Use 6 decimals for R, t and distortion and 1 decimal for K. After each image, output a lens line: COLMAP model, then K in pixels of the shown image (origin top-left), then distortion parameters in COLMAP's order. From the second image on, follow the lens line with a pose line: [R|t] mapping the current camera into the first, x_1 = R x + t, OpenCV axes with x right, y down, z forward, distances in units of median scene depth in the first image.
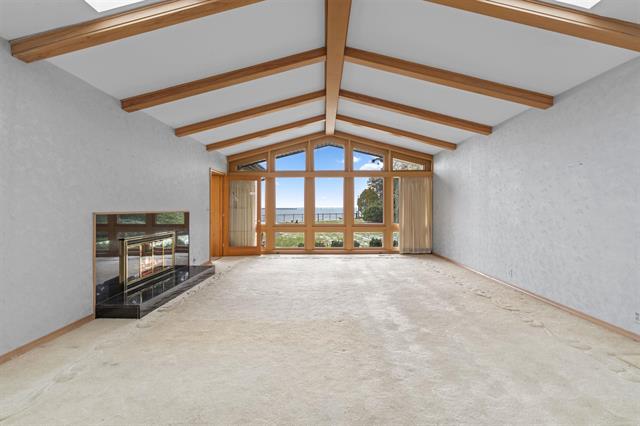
lens RADIAL K [[314.3, 0, 321.3], [0, 314.3, 202.6], [0, 0, 1]] dist [-0.001120, -0.000173]
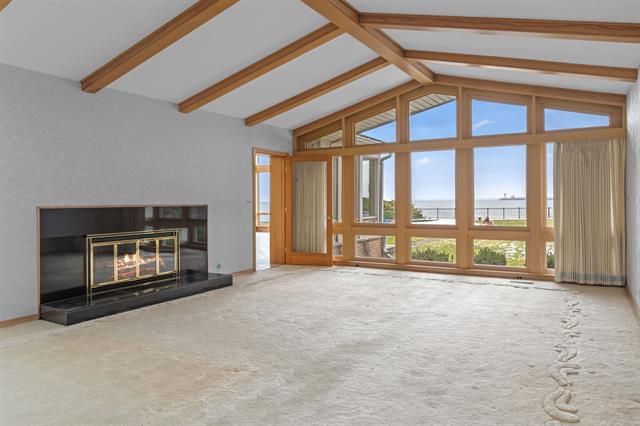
lens RADIAL K [[447.7, 0, 321.7], [0, 447.7, 198.1], [0, 0, 1]] dist [-0.000863, 0.001589]
pose [[0.863589, -0.005933, -0.504162, 0.292703], [0.013690, 0.999838, 0.011683, 0.001364], [0.504011, -0.016991, 0.863530, 0.117295]]
